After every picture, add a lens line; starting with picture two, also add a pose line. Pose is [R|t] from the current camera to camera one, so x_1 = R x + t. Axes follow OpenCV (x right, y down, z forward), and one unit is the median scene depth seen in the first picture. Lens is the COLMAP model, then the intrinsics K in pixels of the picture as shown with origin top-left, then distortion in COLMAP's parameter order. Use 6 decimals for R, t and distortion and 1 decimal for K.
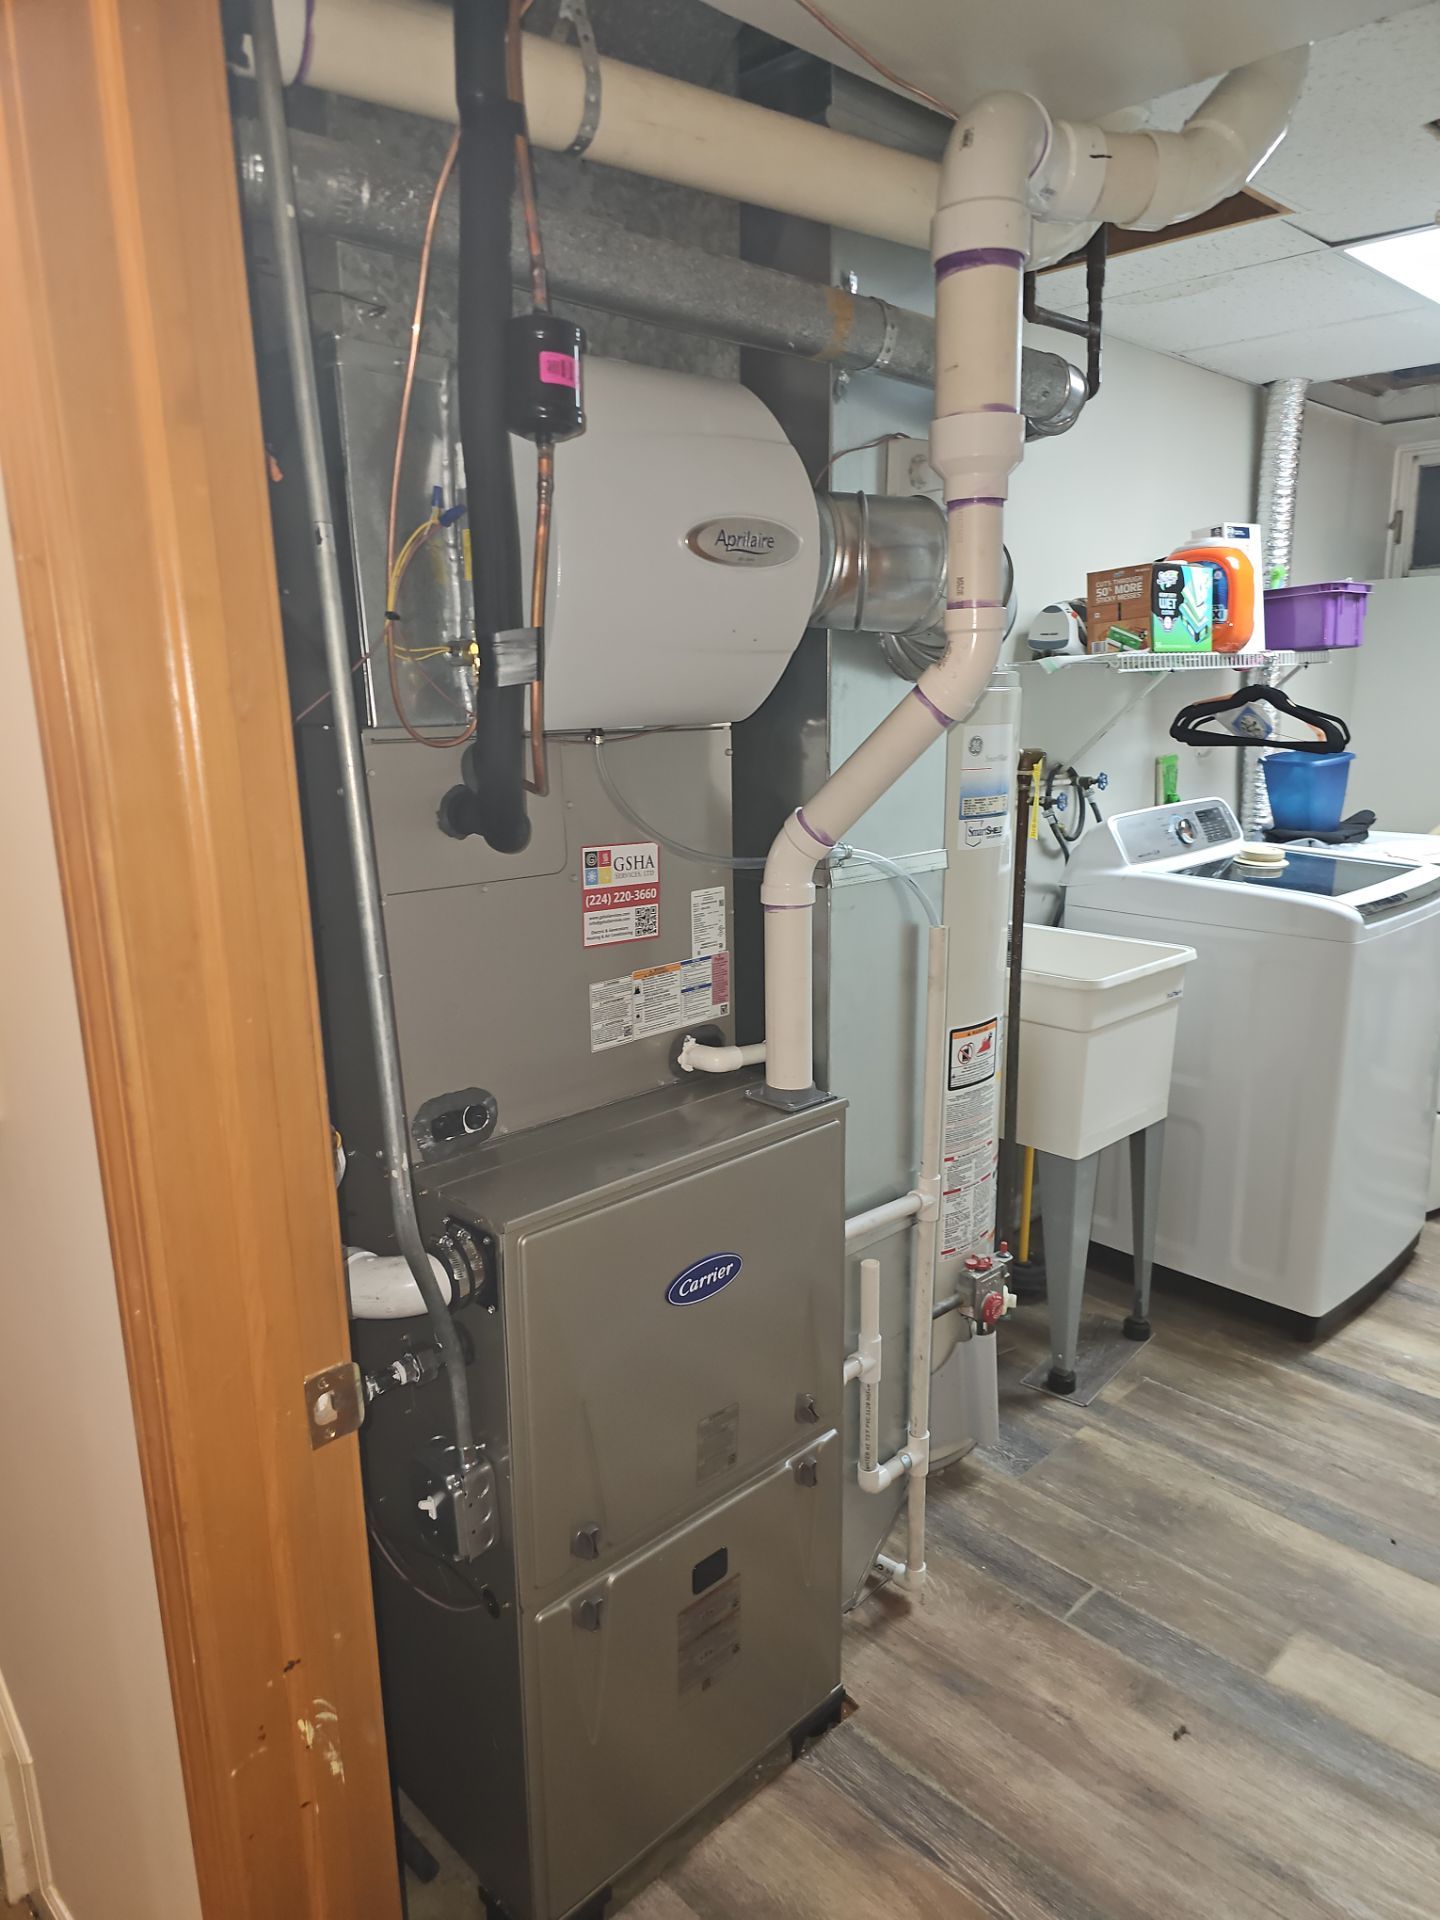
lens RADIAL K [[1277.0, 0, 720.0], [0, 1277.0, 960.0], [0, 0, 1]] dist [-0.000381, -0.003255]
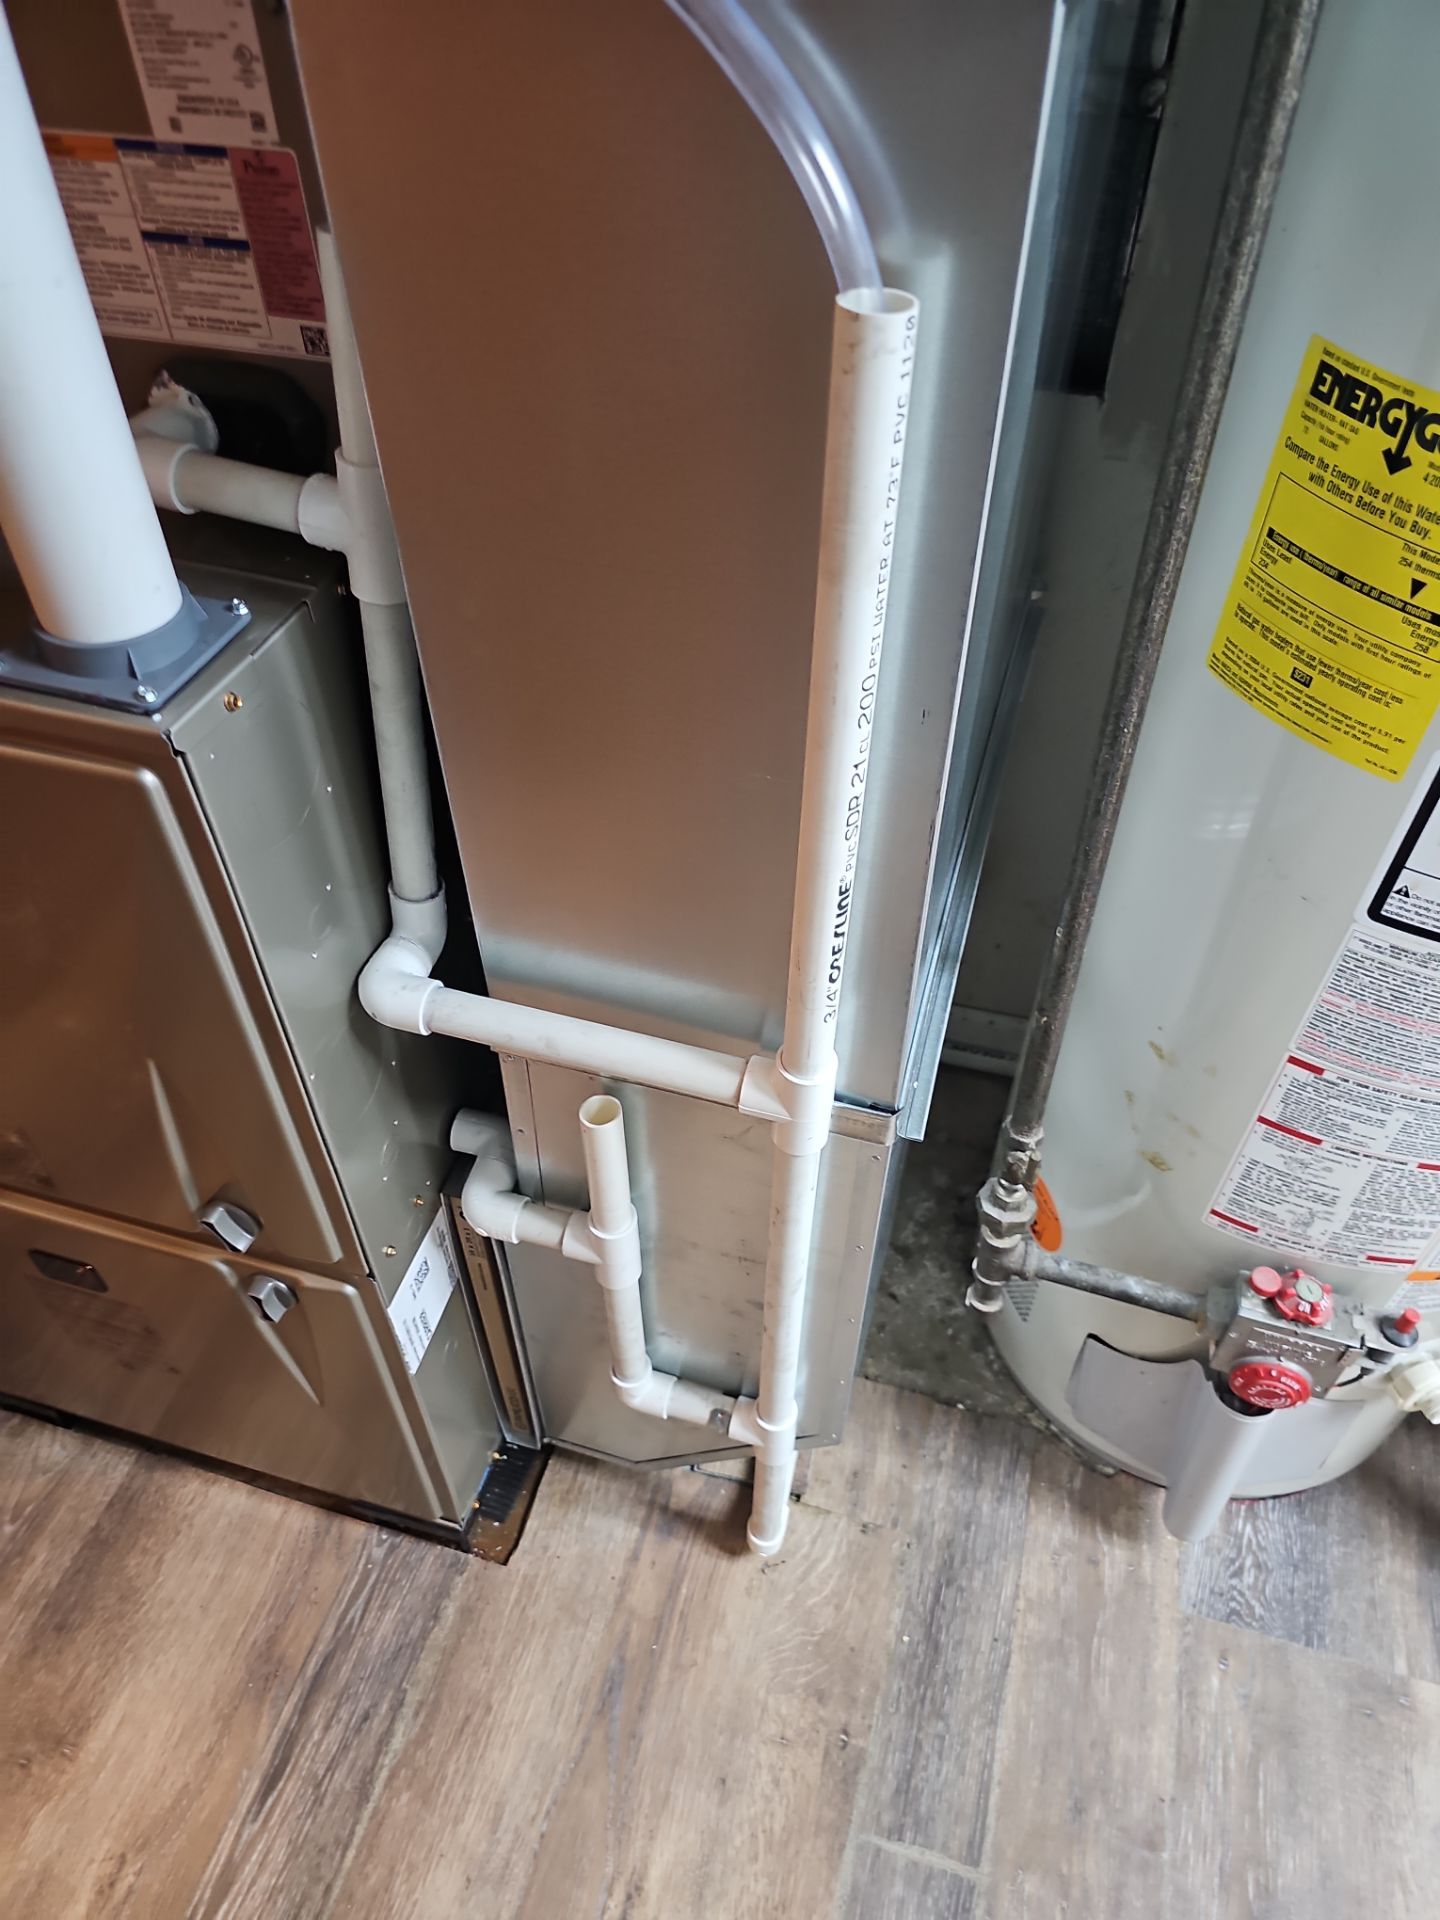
lens RADIAL K [[1277.0, 0, 720.0], [0, 1277.0, 960.0], [0, 0, 1]] dist [-0.000381, -0.003255]
pose [[0.497441, 0.632373, -0.593849, 0.387070], [-0.195954, 0.748770, 0.633202, -0.080392], [0.845076, -0.198614, 0.496385, 0.914776]]
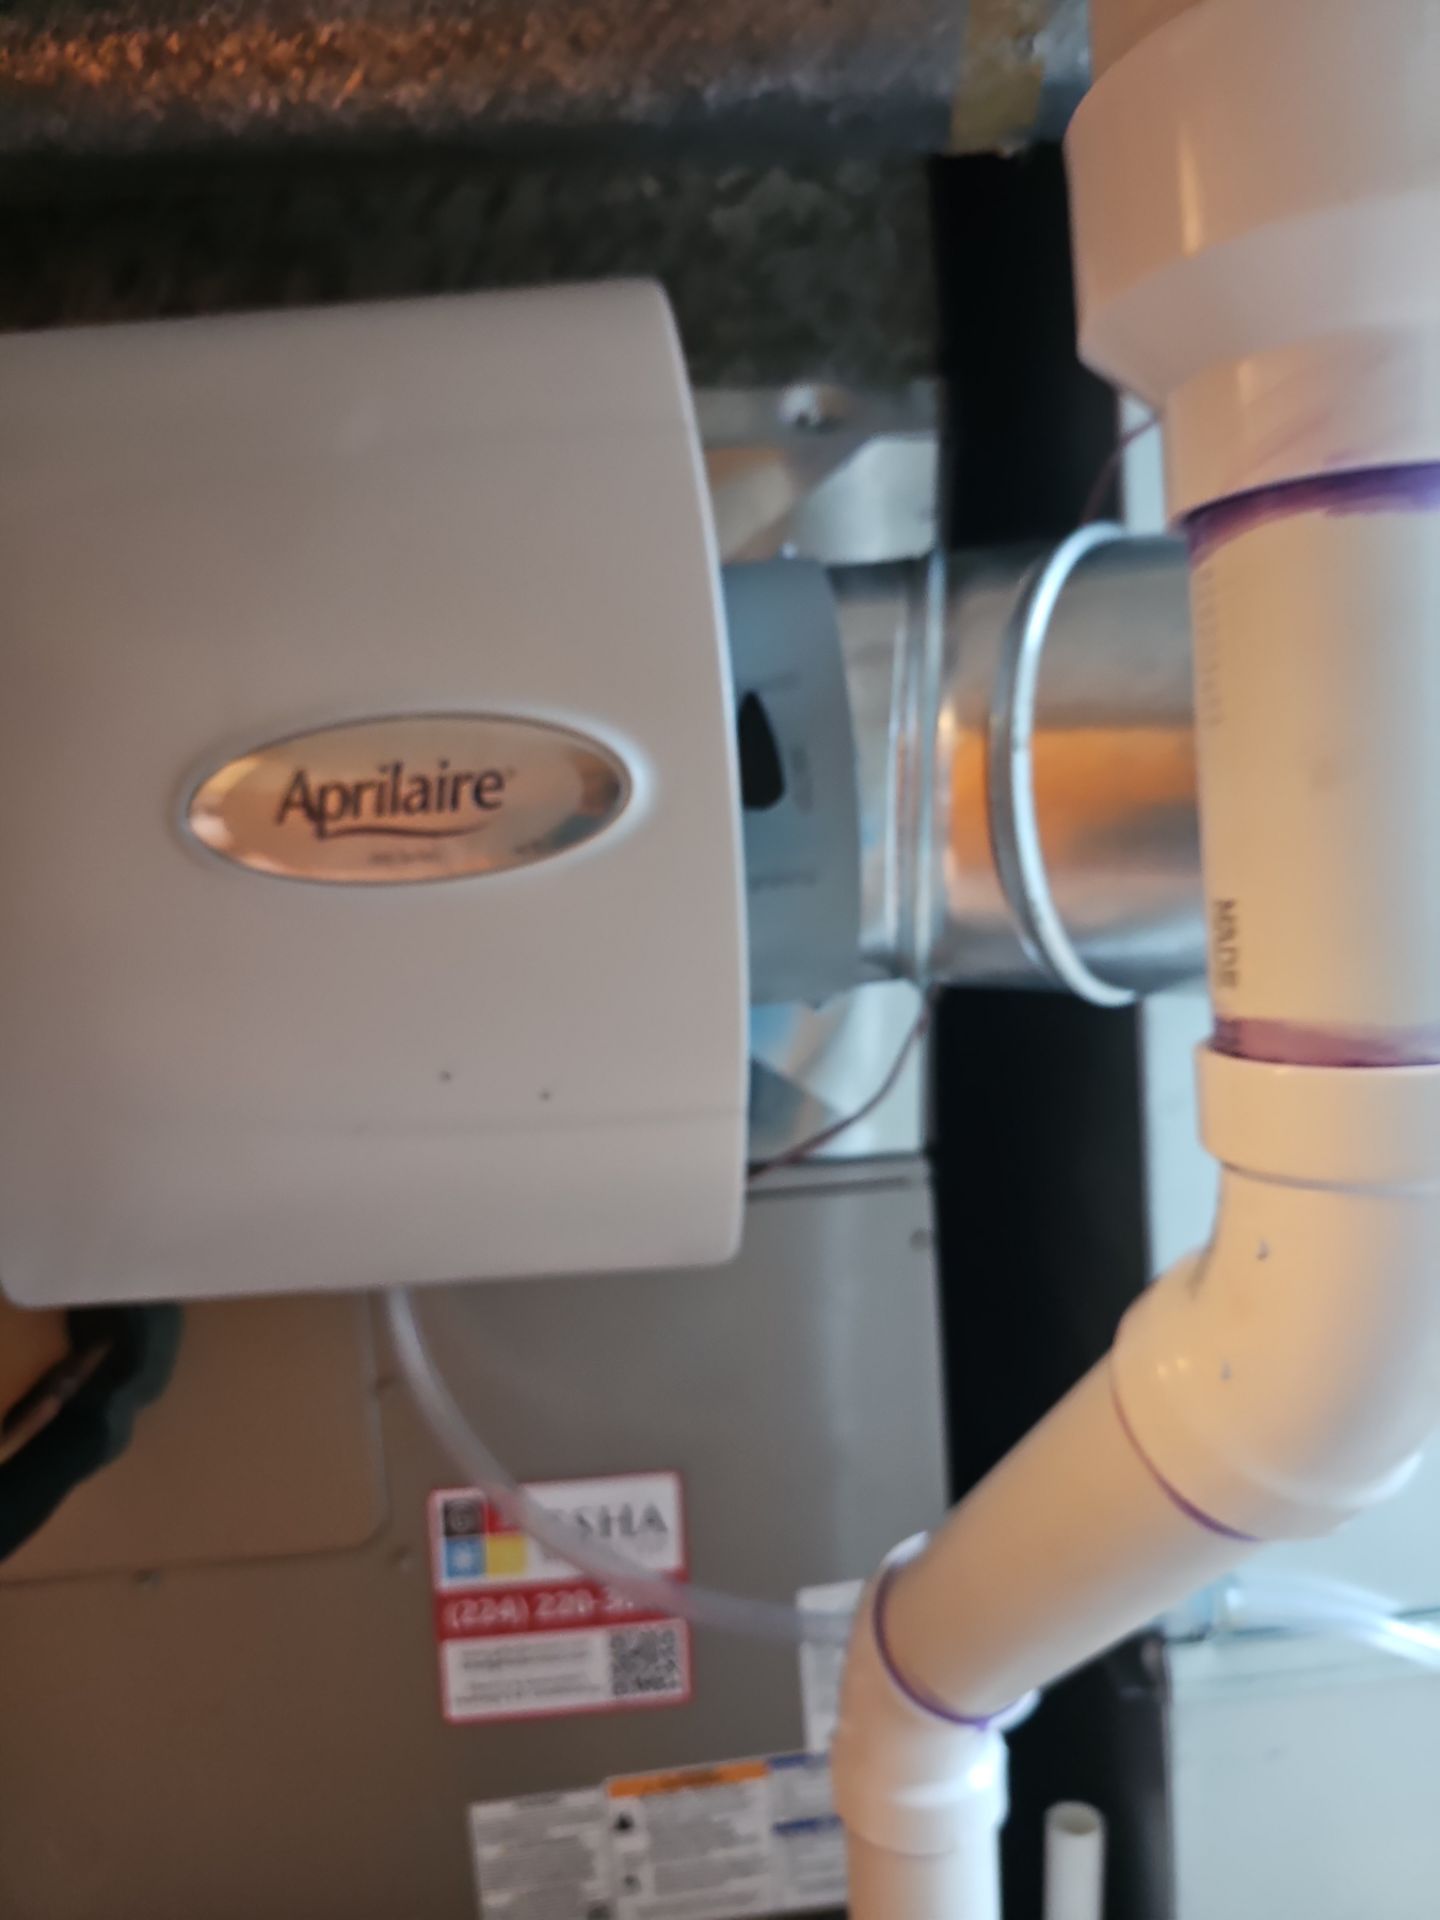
lens RADIAL K [[1327.3, 0, 758.0], [0, 1327.3, 956.9], [0, 0, 1]] dist [-0.001739, -0.006458]
pose [[0.790123, 0.042427, -0.611479, 0.205051], [-0.089525, 0.994891, -0.046650, -0.223956], [0.606376, 0.091602, 0.789885, 0.644425]]
